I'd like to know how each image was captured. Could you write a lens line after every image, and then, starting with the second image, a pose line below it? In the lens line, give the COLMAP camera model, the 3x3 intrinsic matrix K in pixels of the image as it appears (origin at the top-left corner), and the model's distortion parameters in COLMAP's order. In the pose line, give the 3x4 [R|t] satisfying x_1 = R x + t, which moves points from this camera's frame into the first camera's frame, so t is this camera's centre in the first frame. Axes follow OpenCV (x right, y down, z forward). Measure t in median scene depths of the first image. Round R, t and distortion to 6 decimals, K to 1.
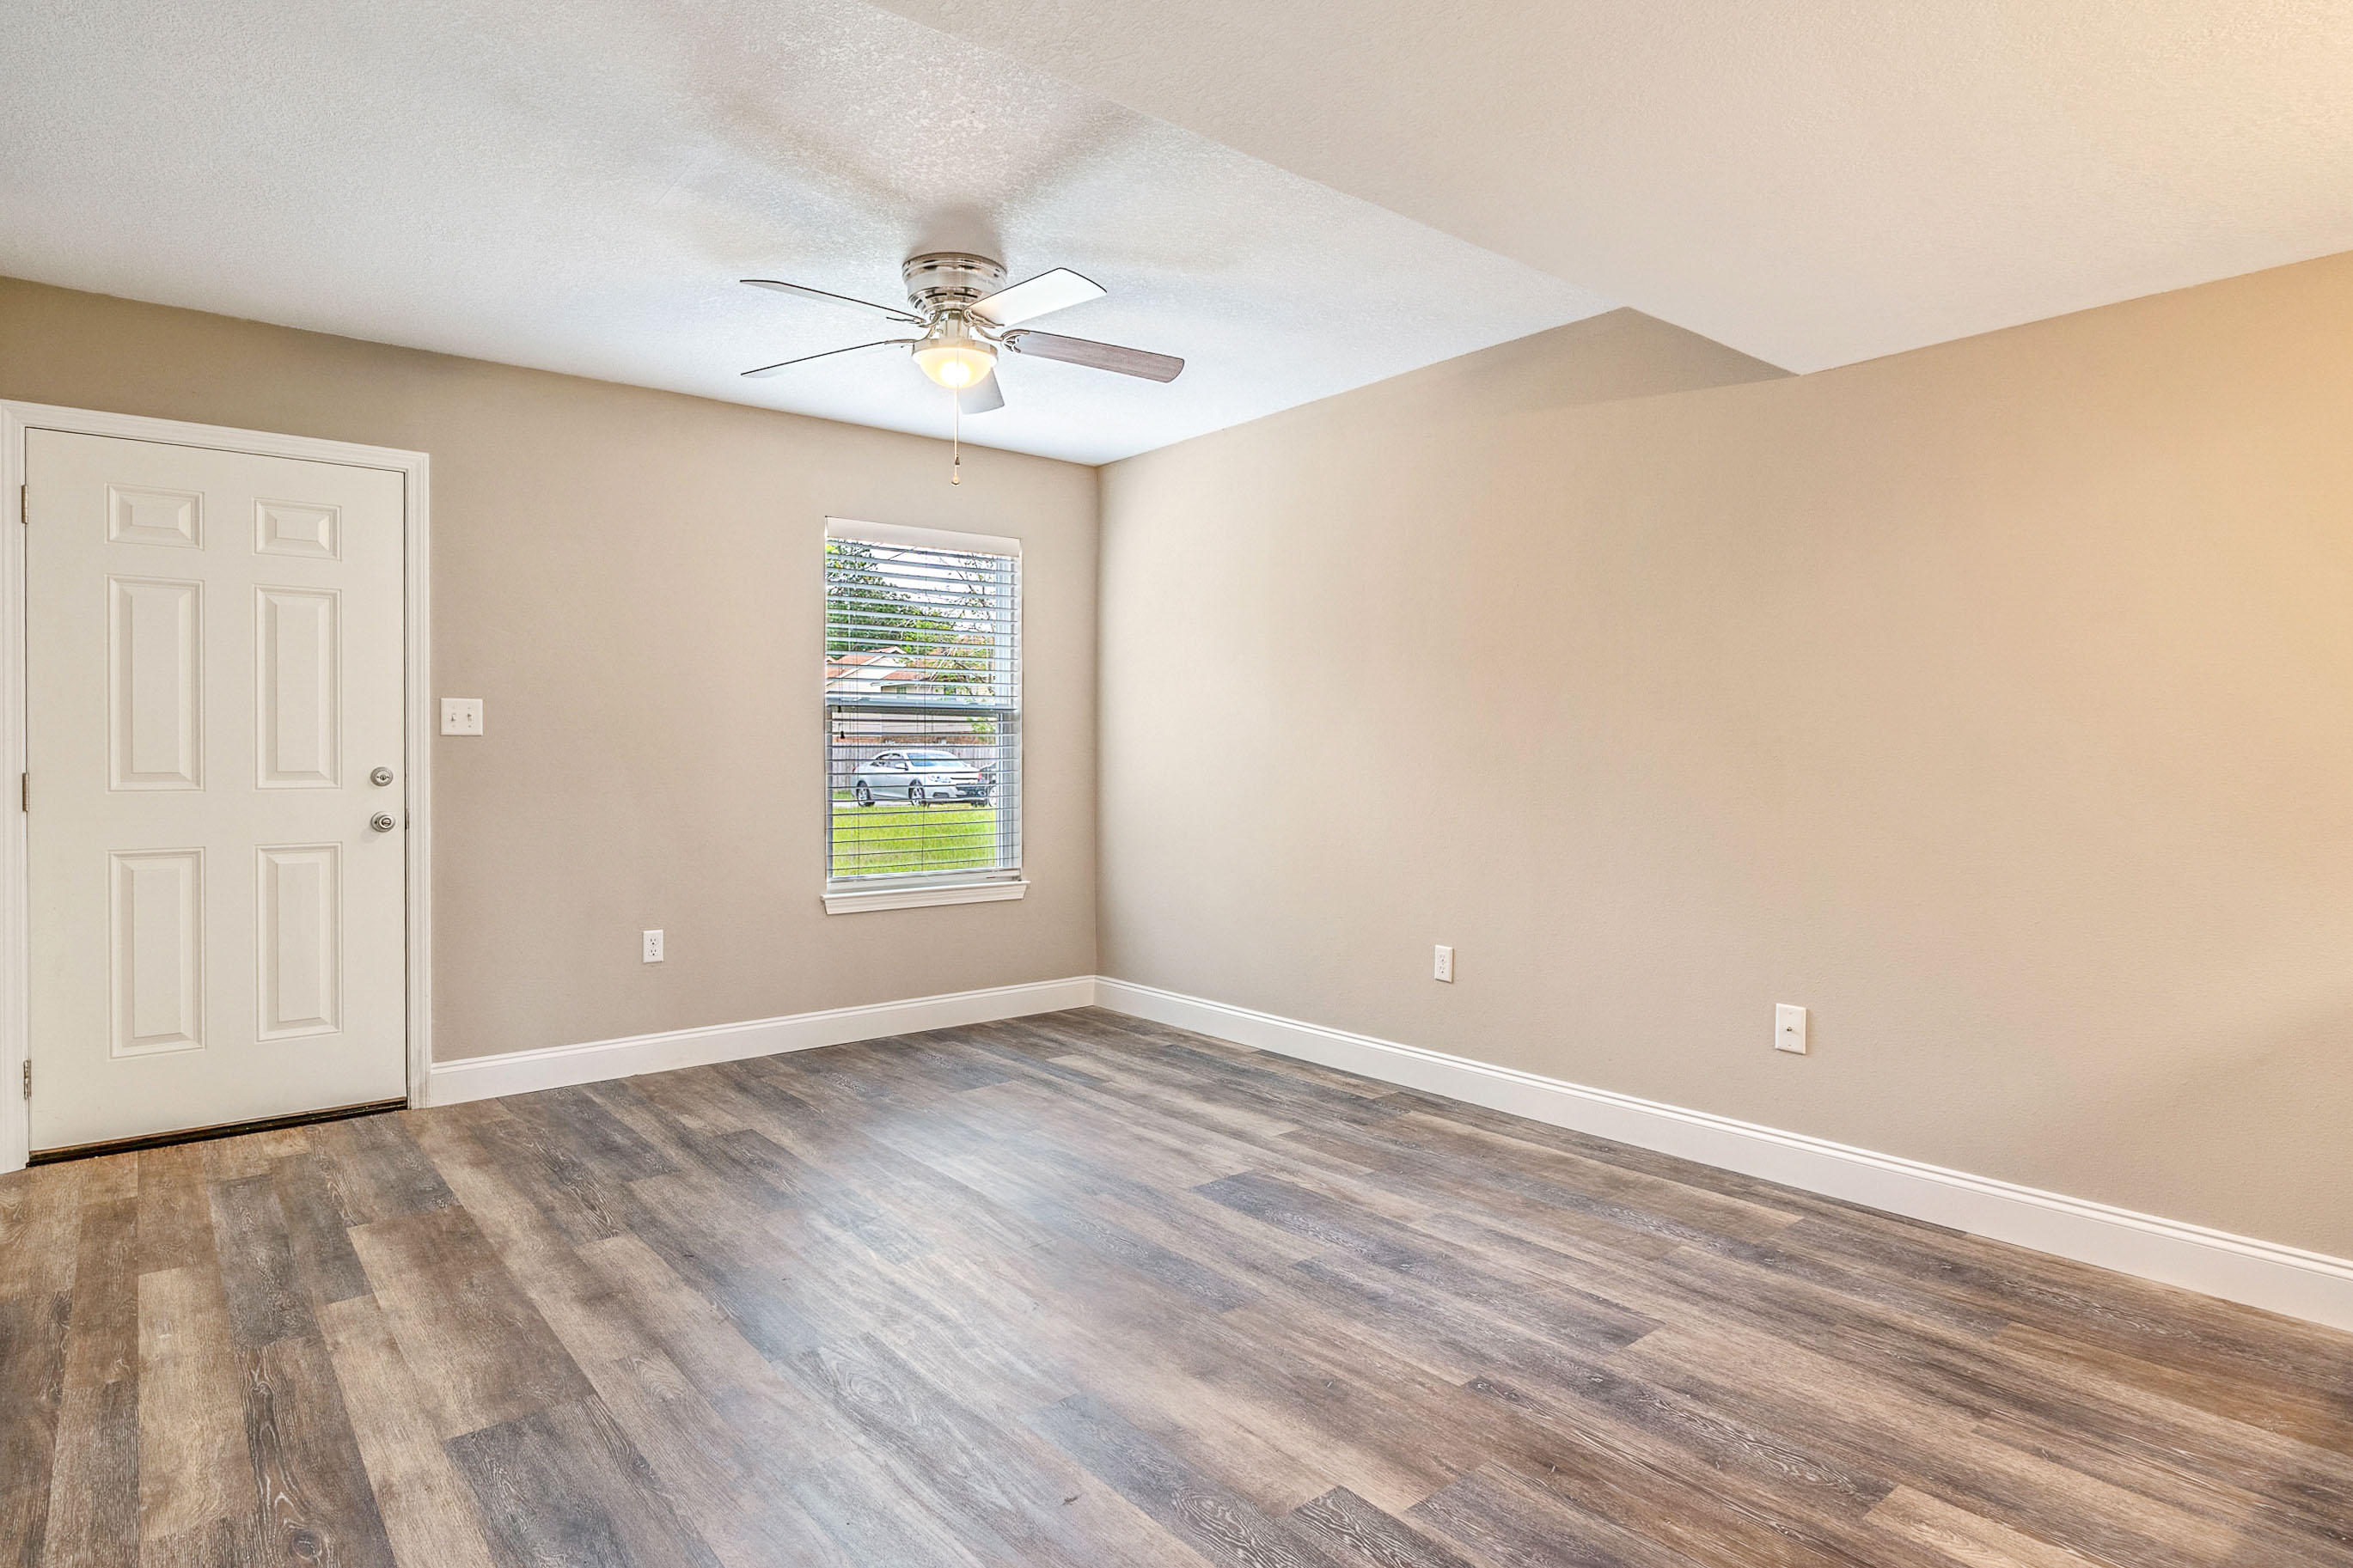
lens RADIAL K [[1261.4, 0, 1155.5], [0, 1261.4, 740.7], [0, 0, 1]] dist [-0.002991, -0.000992]
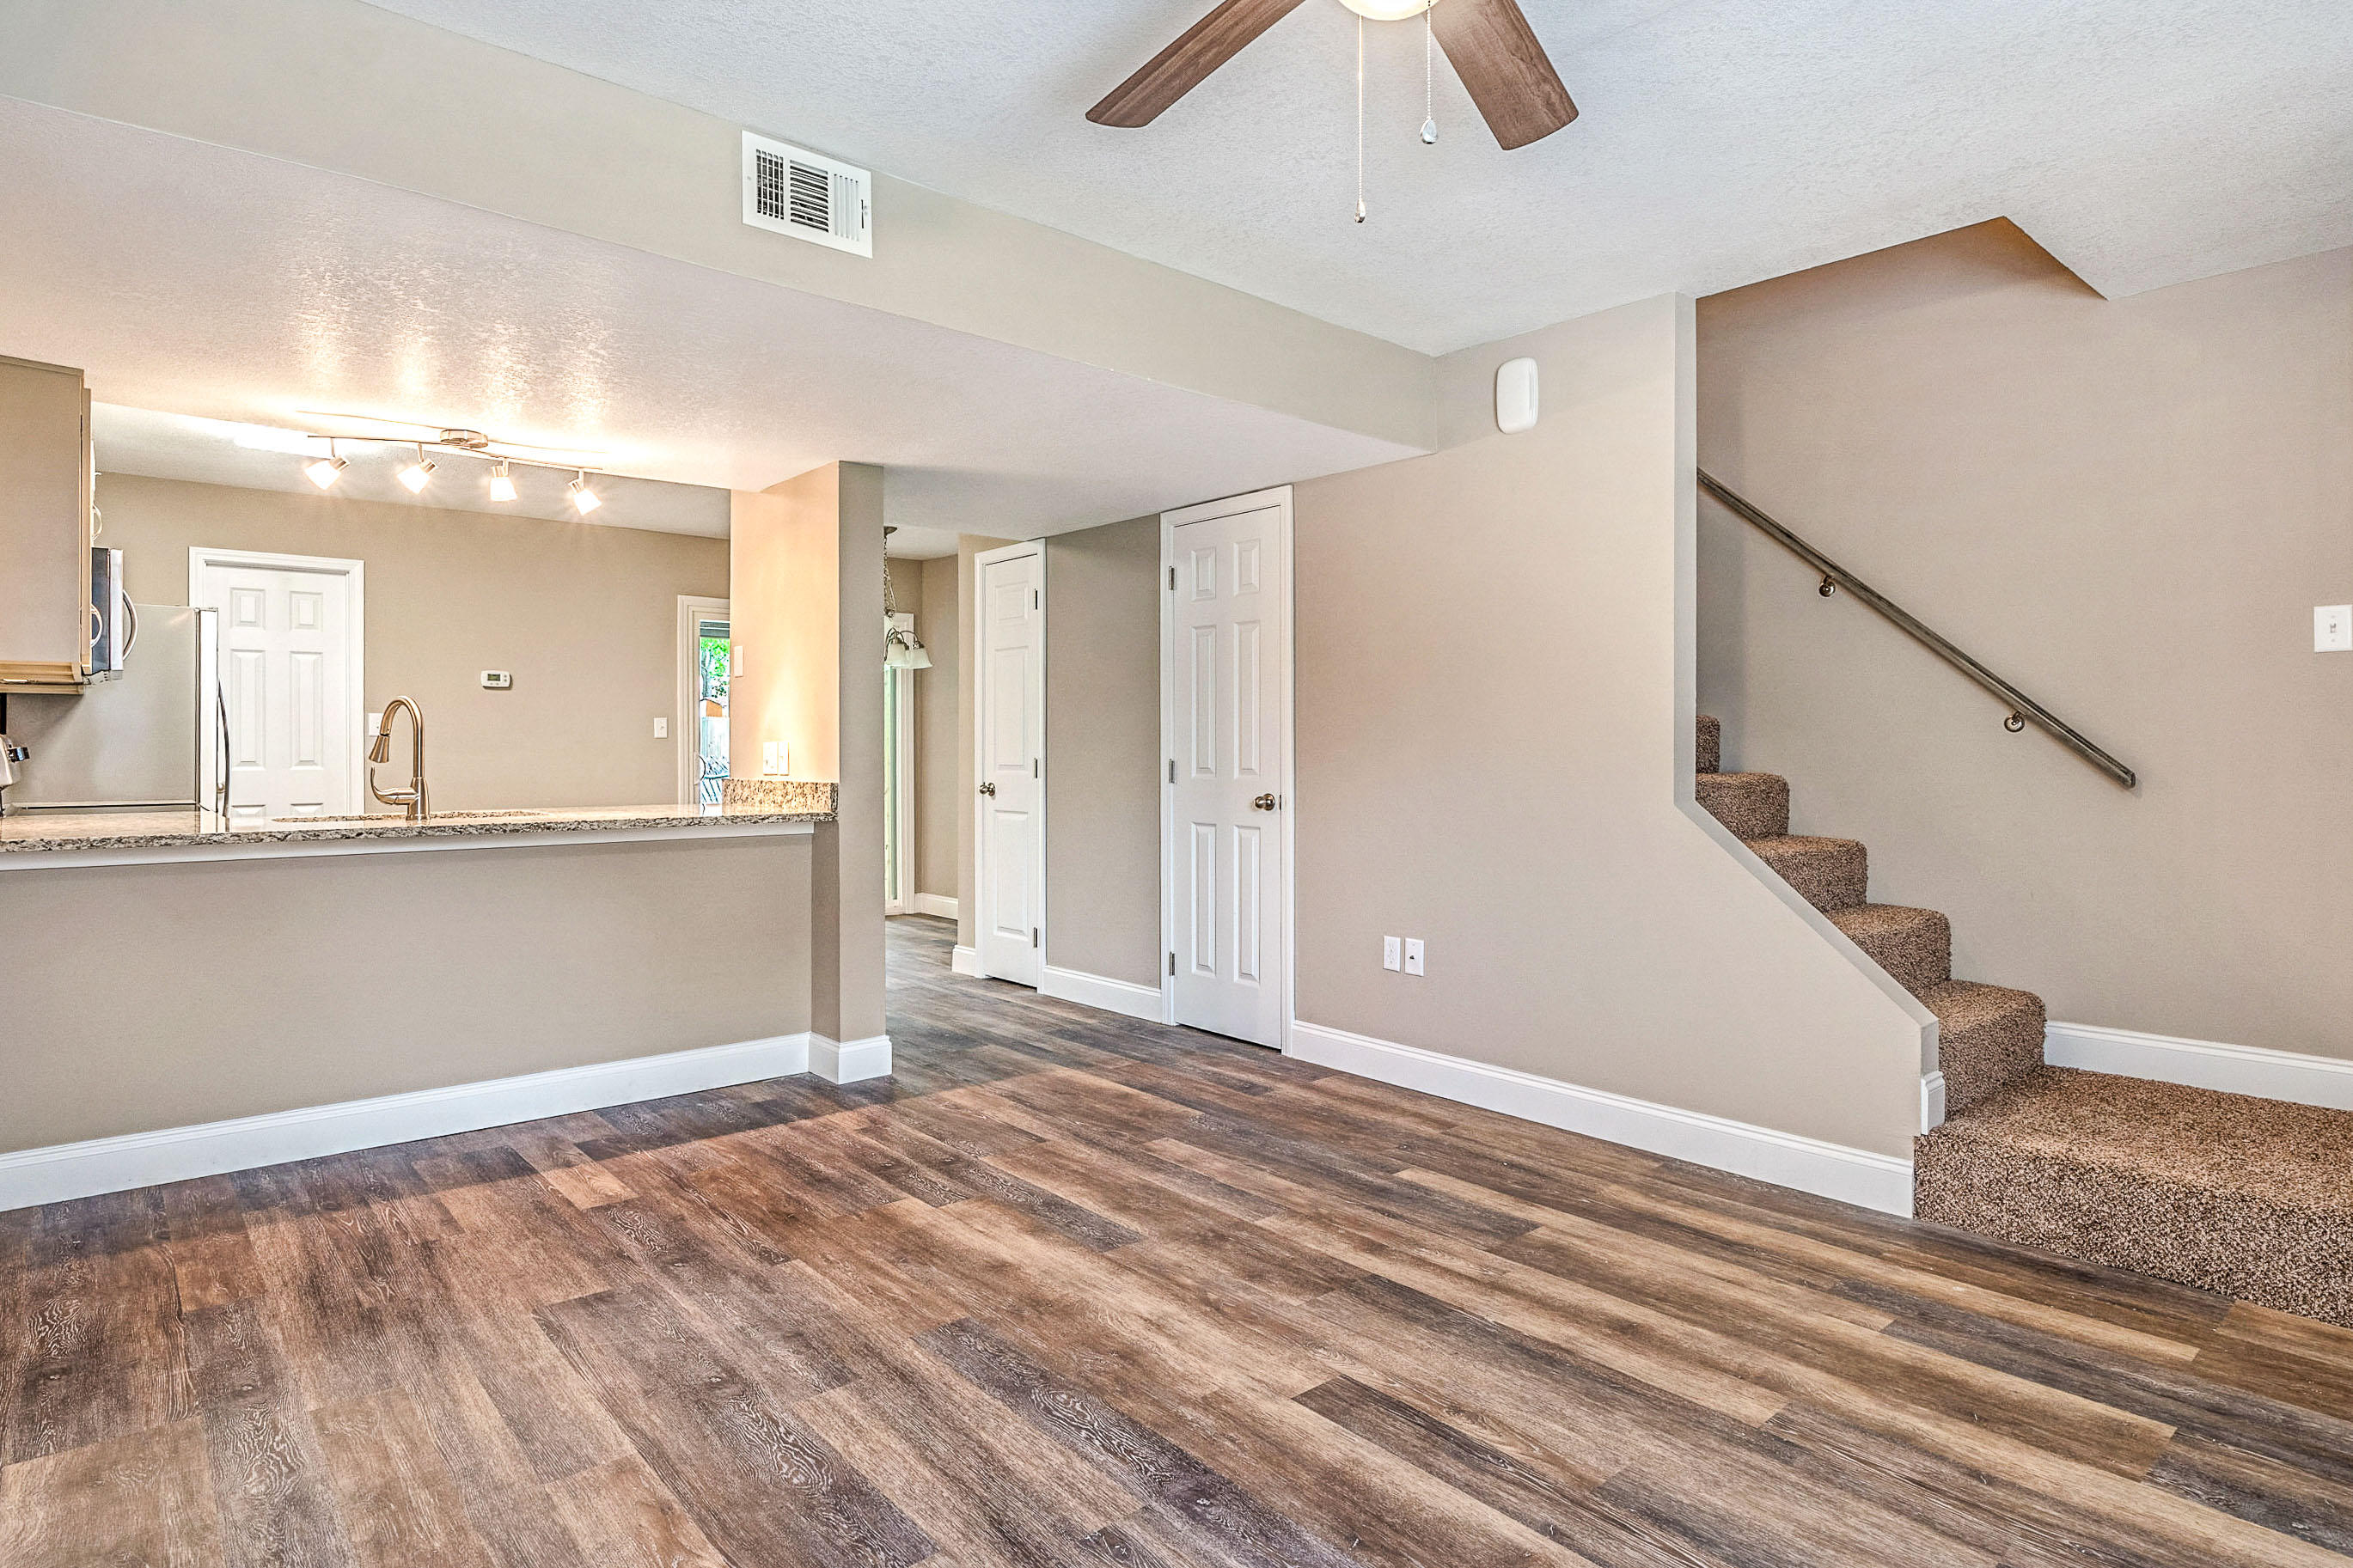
lens RADIAL K [[1261.4, 0, 1155.5], [0, 1261.4, 740.7], [0, 0, 1]] dist [-0.002991, -0.000992]
pose [[-0.999707, -0.000246, -0.024196, -0.068741], [0.000199, 0.999831, -0.018398, 0.022112], [0.024197, -0.018397, -0.999538, 1.945024]]
